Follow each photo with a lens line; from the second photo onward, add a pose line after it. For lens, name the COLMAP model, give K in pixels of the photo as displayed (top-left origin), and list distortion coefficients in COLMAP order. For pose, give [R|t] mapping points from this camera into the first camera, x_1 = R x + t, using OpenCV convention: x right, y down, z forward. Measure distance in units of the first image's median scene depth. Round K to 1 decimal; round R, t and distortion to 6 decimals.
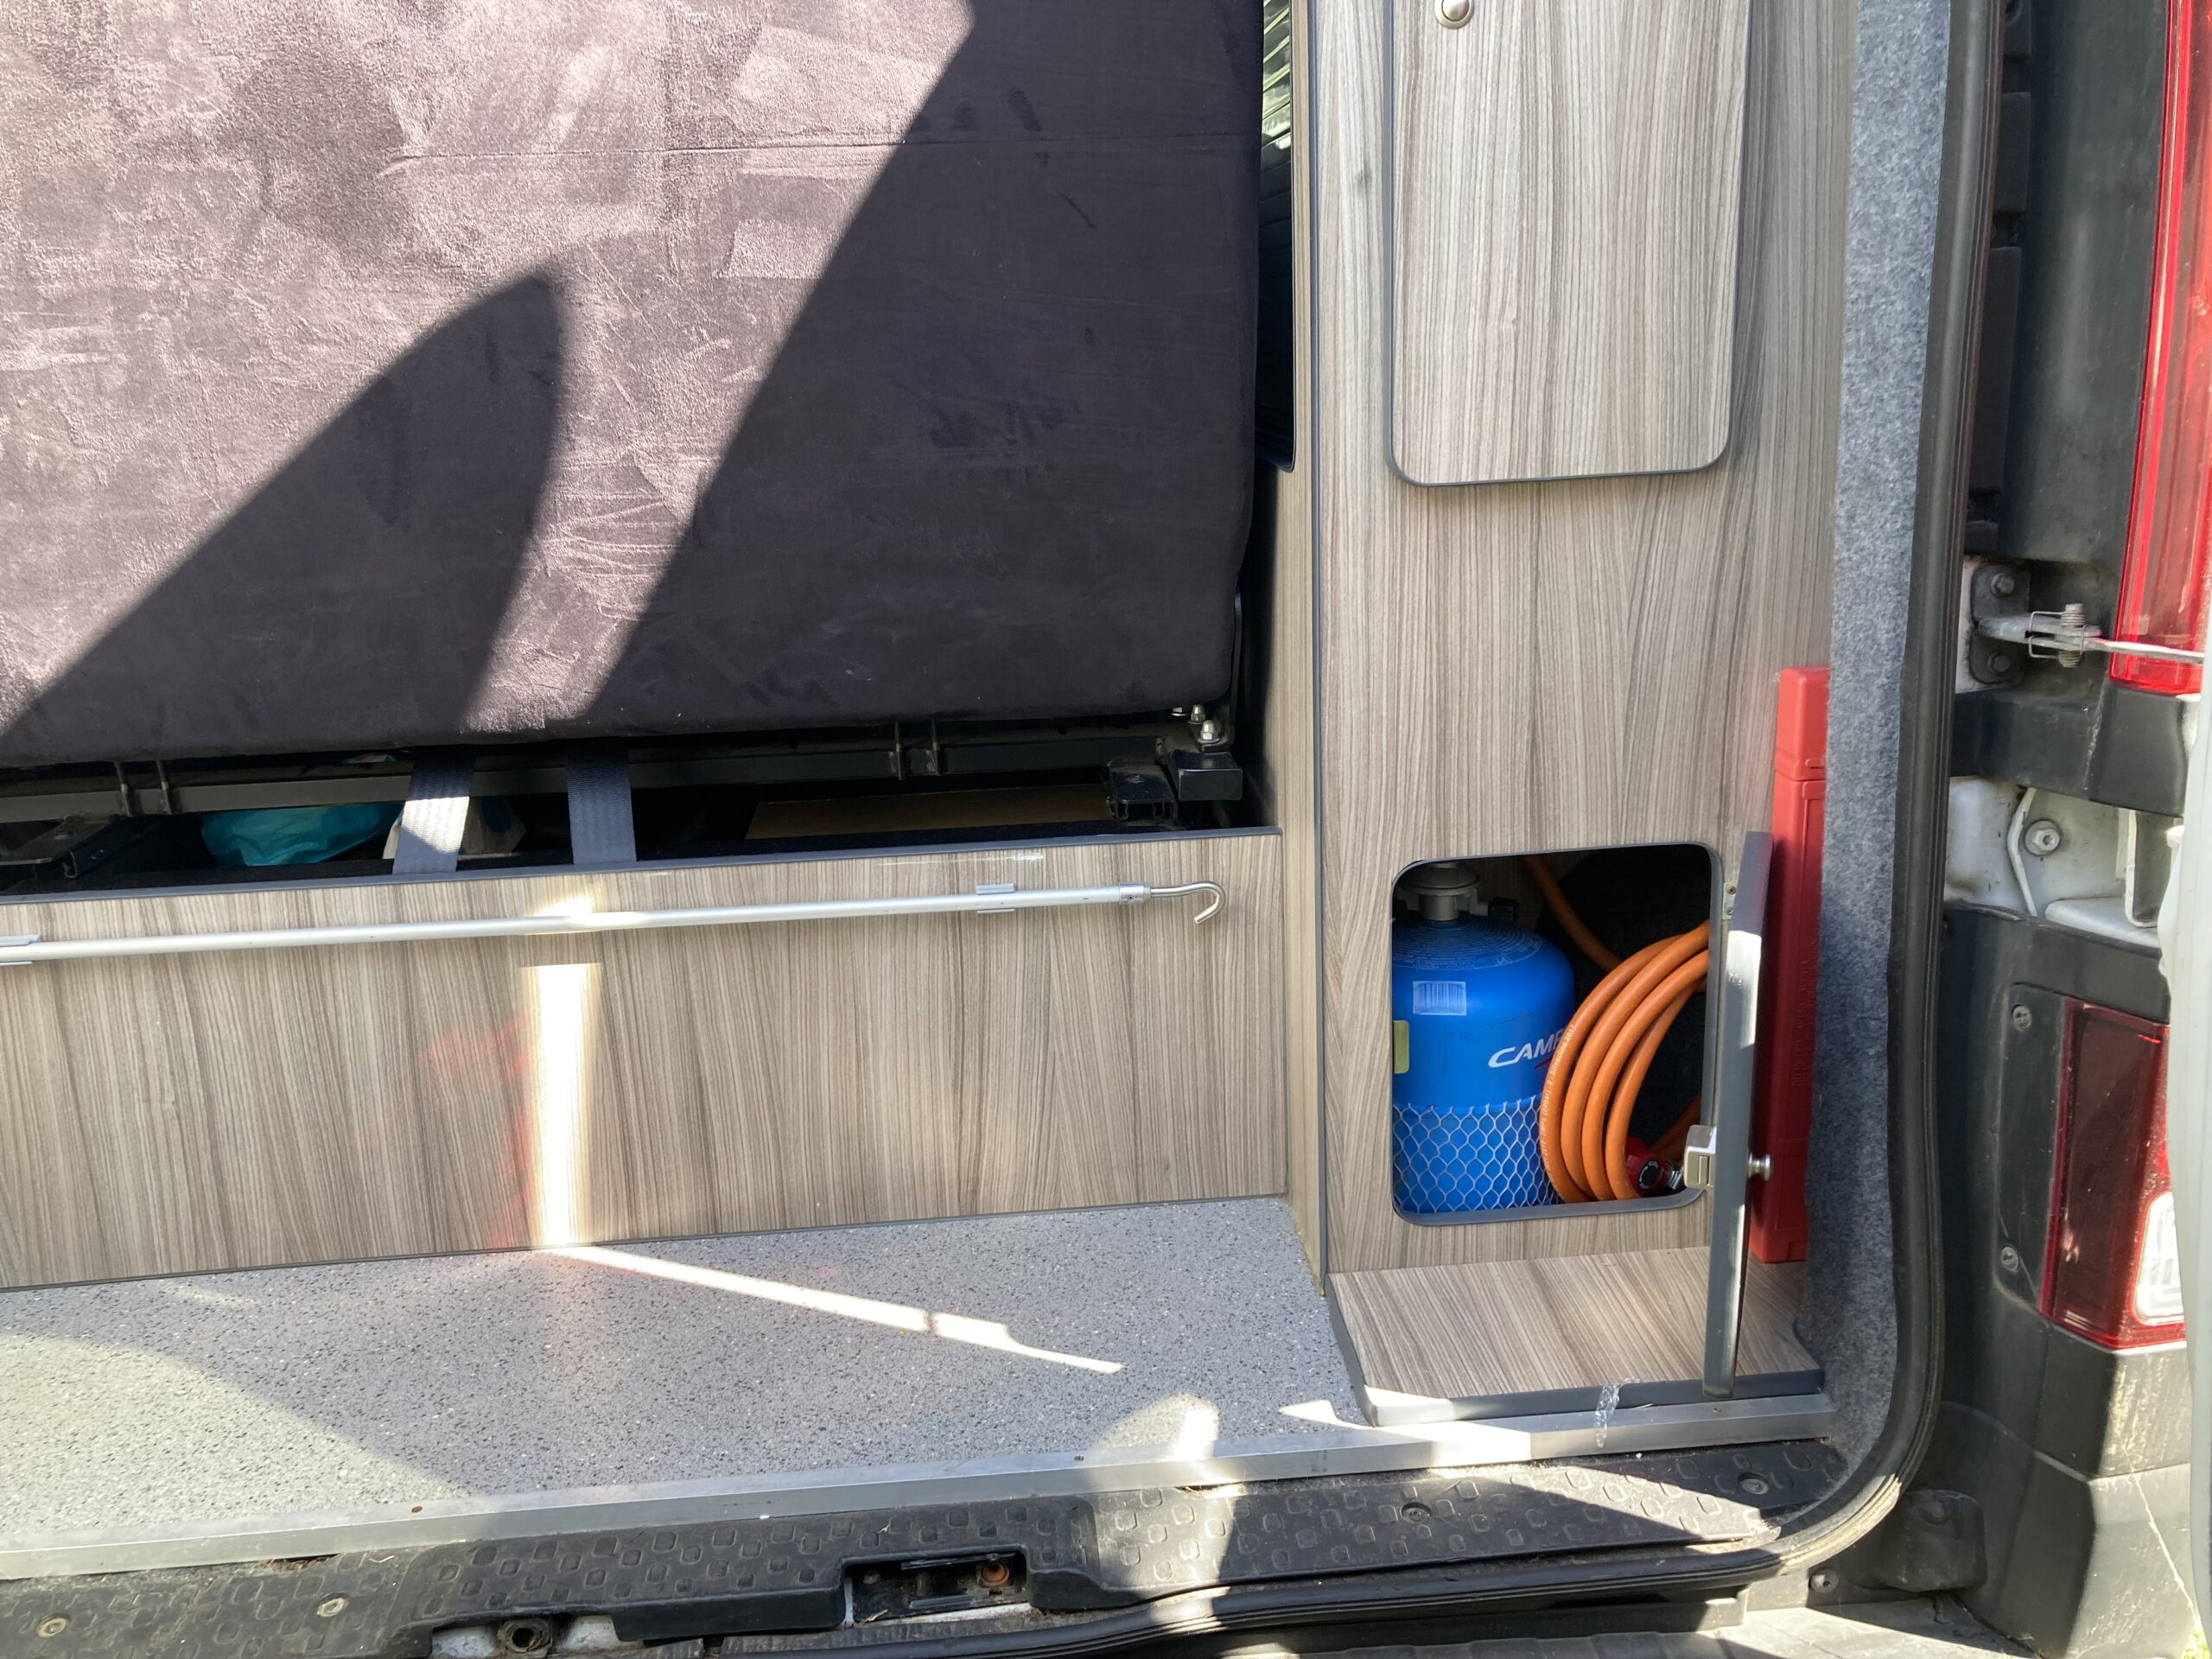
lens RADIAL K [[1788.9, 0, 1114.7], [0, 1788.9, 875.2], [0, 0, 1]] dist [0.031338, -0.025393]
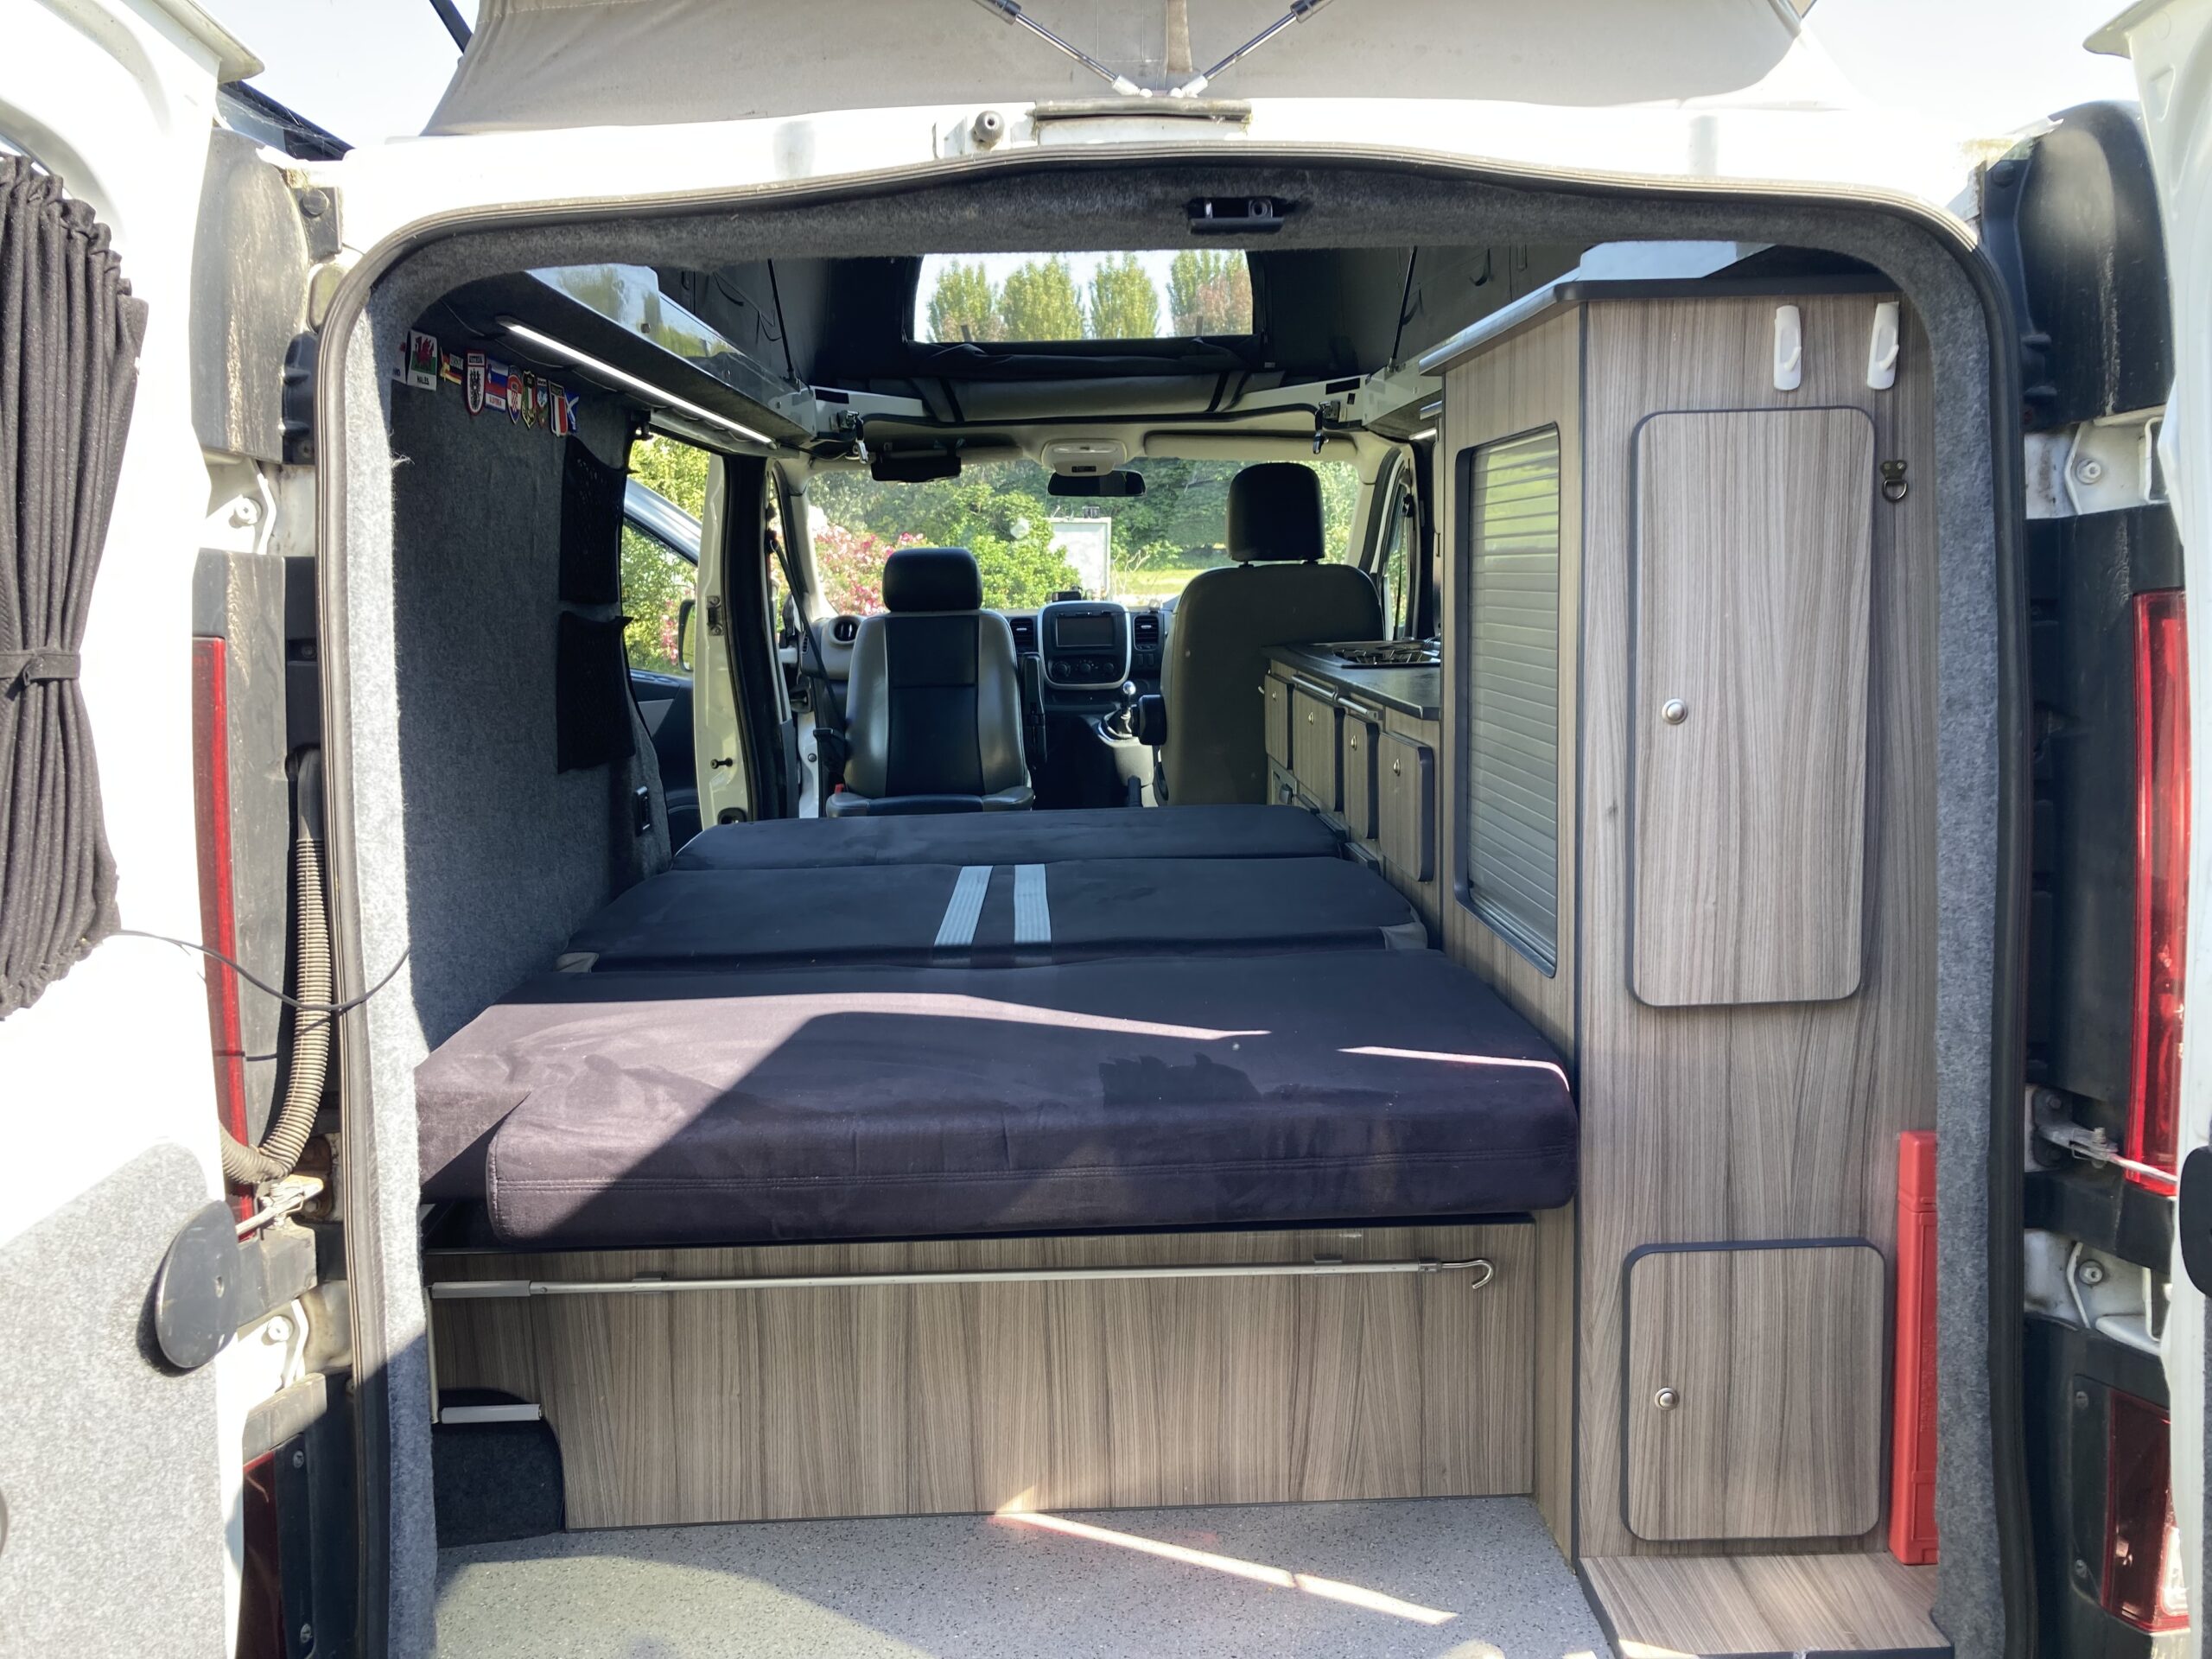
lens RADIAL K [[1788.9, 0, 1105.5], [0, 1788.9, 862.4], [0, 0, 1]] dist [0.031338, -0.025393]
pose [[0.998571, 0.021922, -0.048735, -0.206733], [-0.028693, 0.989323, -0.142888, -0.107264], [0.045083, 0.144082, 0.988538, -0.498710]]
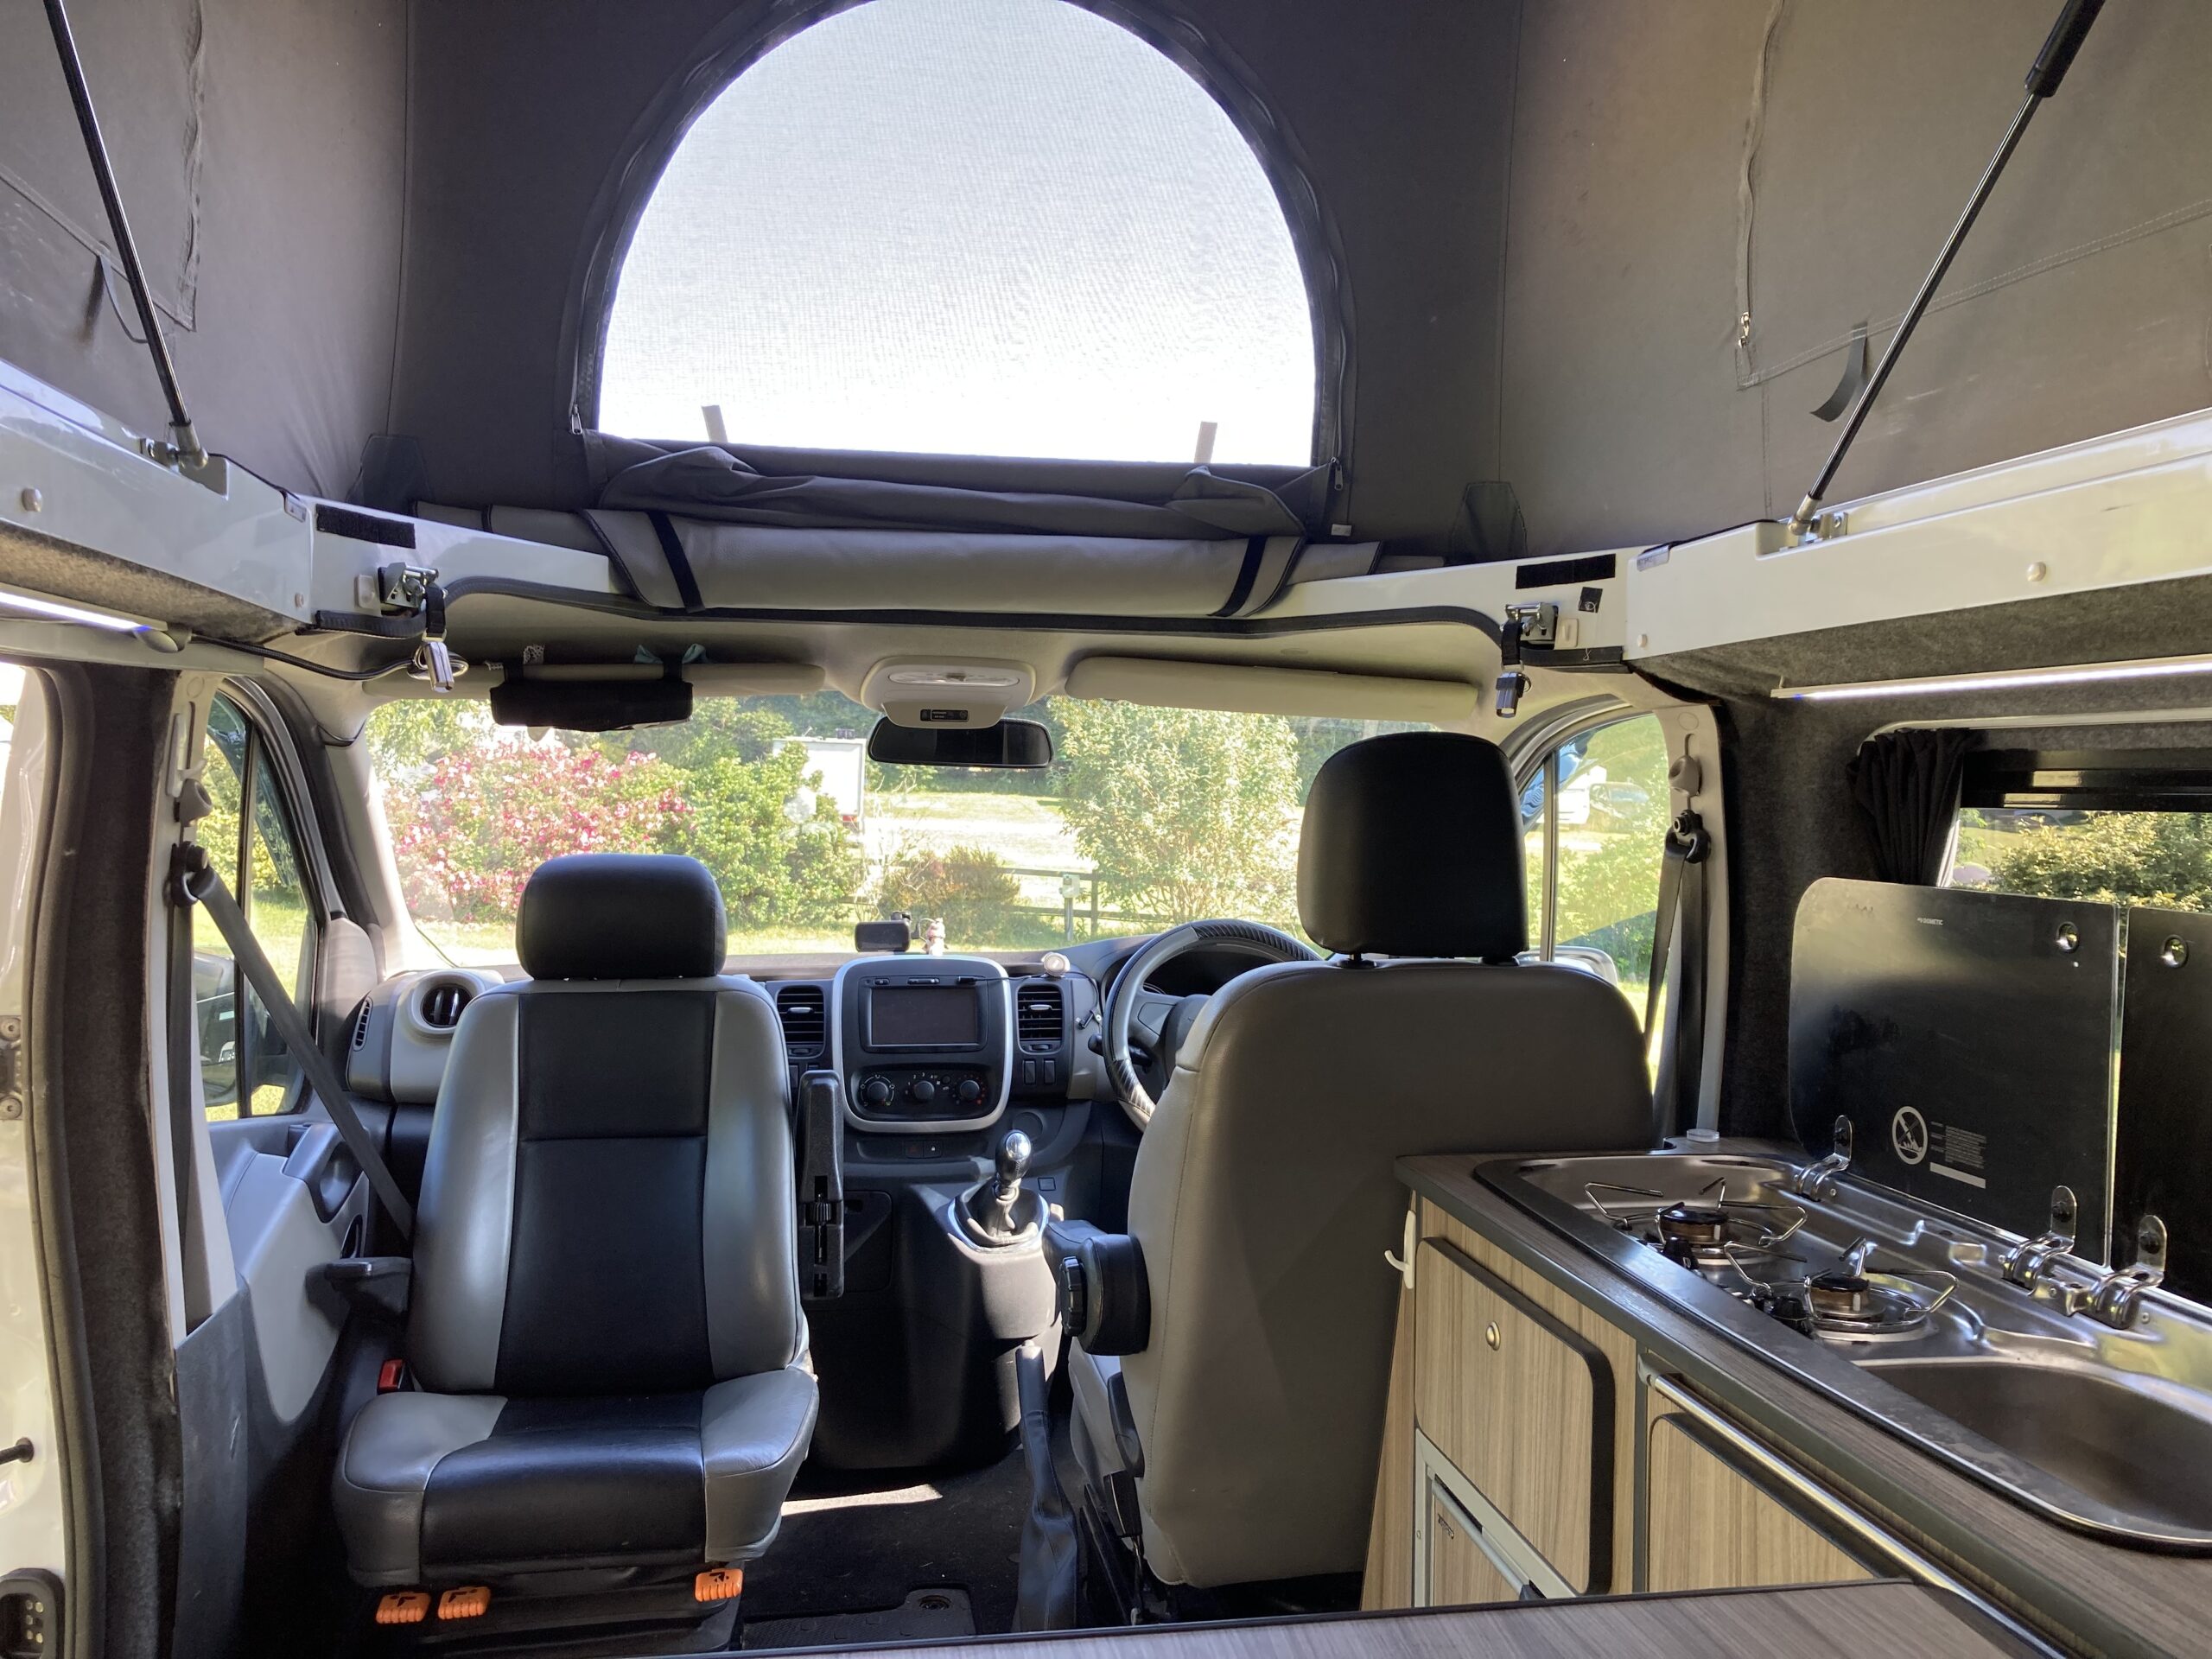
lens RADIAL K [[1788.9, 0, 1114.8], [0, 1788.9, 823.6], [0, 0, 1]] dist [0.031338, -0.025393]
pose [[0.994207, 0.047941, 0.096198, -0.483852], [-0.018671, 0.958441, -0.284680, -0.917010], [-0.105848, 0.281235, 0.953784, 1.562961]]
